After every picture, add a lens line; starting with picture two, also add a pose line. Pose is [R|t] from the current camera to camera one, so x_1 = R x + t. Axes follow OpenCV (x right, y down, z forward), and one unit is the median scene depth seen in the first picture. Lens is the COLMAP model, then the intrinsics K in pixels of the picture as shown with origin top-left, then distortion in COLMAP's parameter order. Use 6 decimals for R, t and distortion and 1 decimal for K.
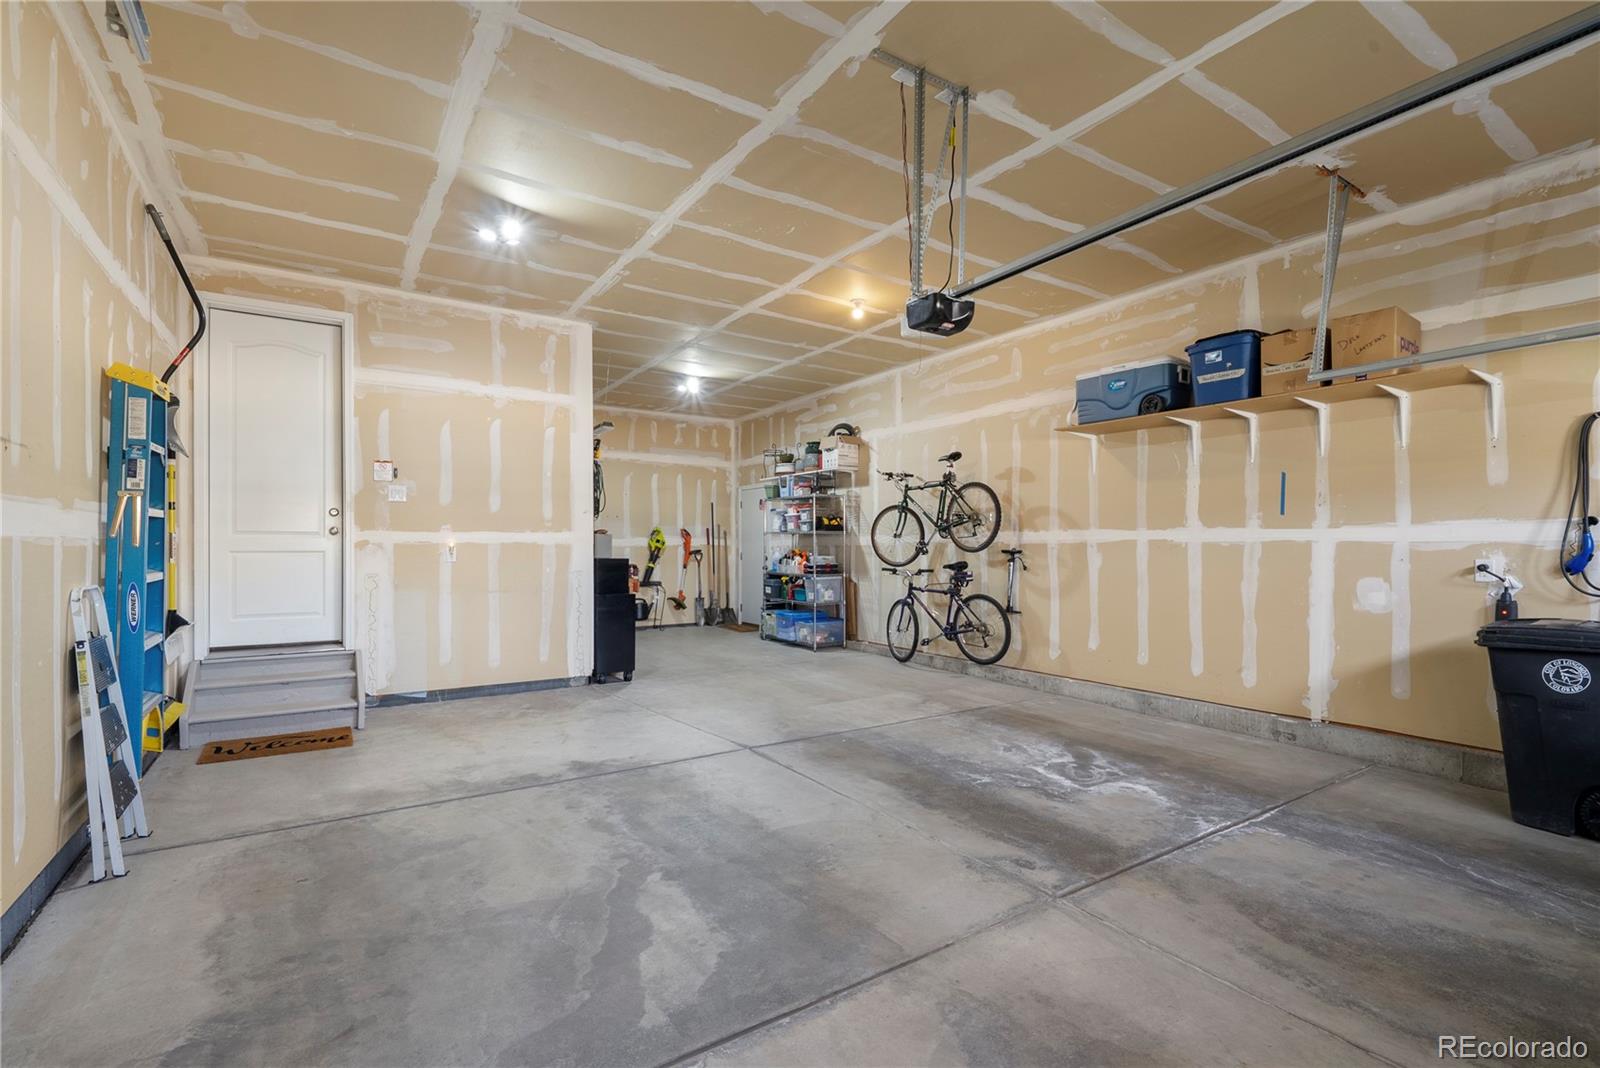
lens RADIAL K [[720.4, 0, 800.0], [0, 720.4, 534.0], [0, 0, 1]] dist [0.000541, 0.000000]
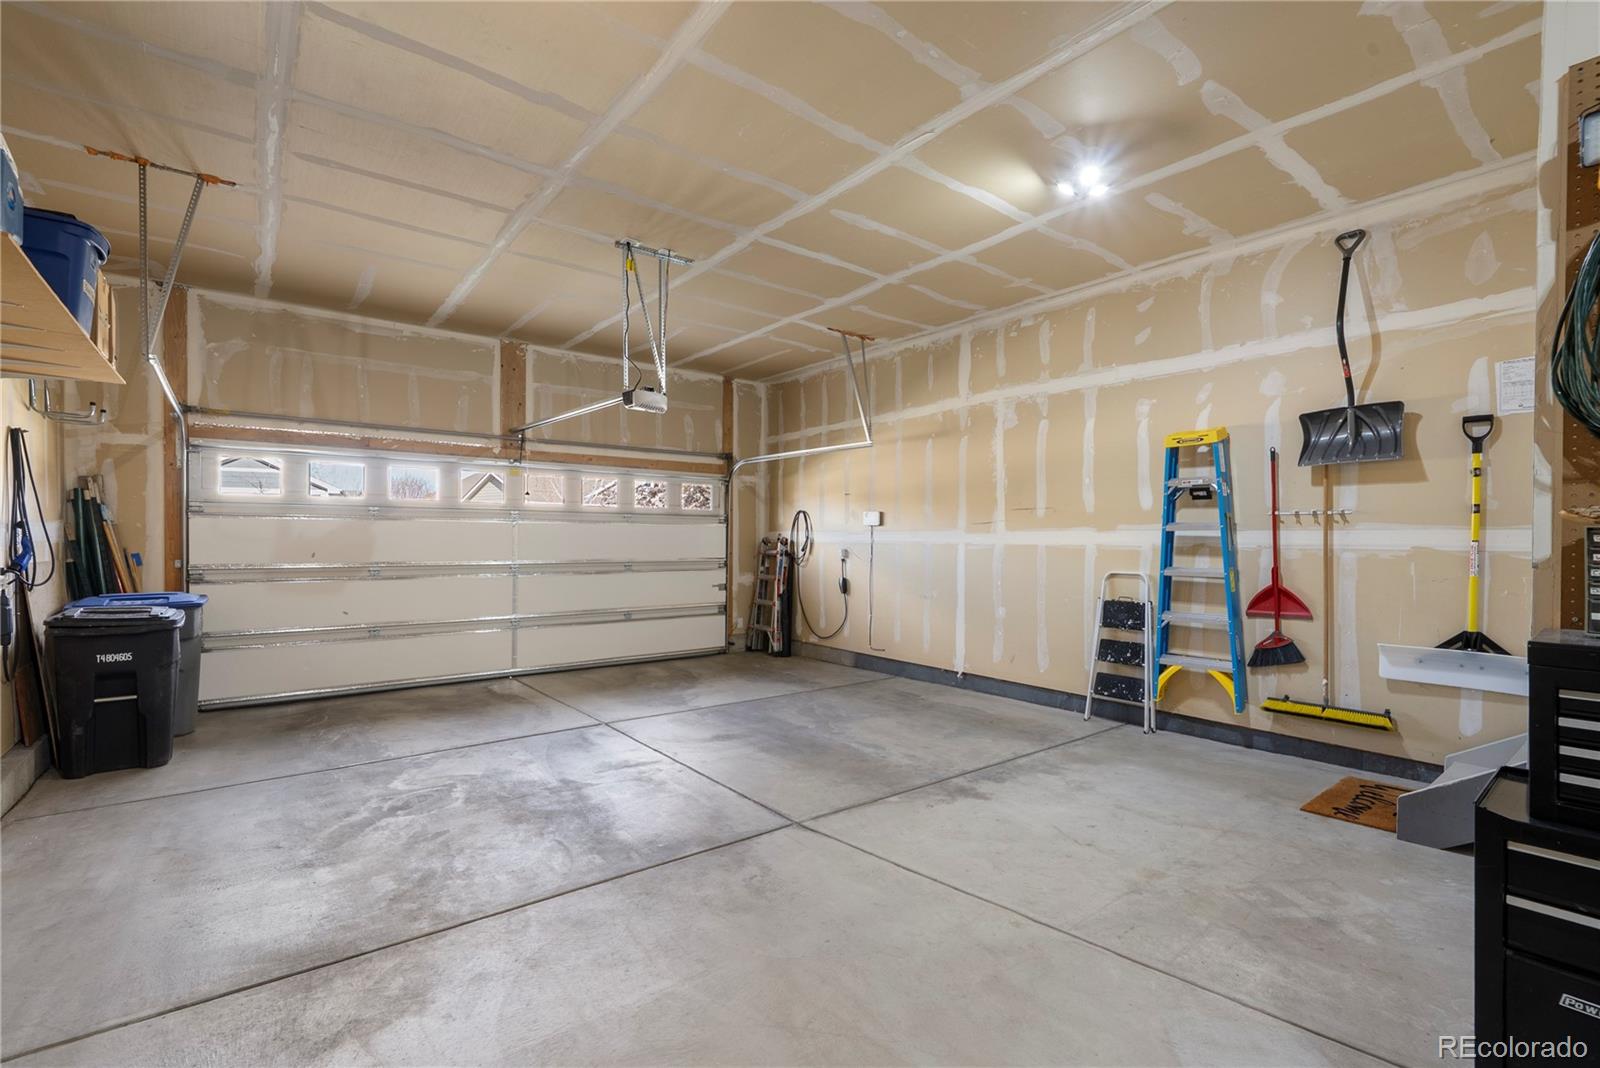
lens RADIAL K [[720.4, 0, 800.0], [0, 720.4, 534.0], [0, 0, 1]] dist [0.000541, 0.000000]
pose [[-0.996903, -0.005570, -0.078443, -0.017218], [-0.003784, 0.999731, -0.022900, 0.015370], [0.078550, -0.022532, -0.996656, 2.032528]]
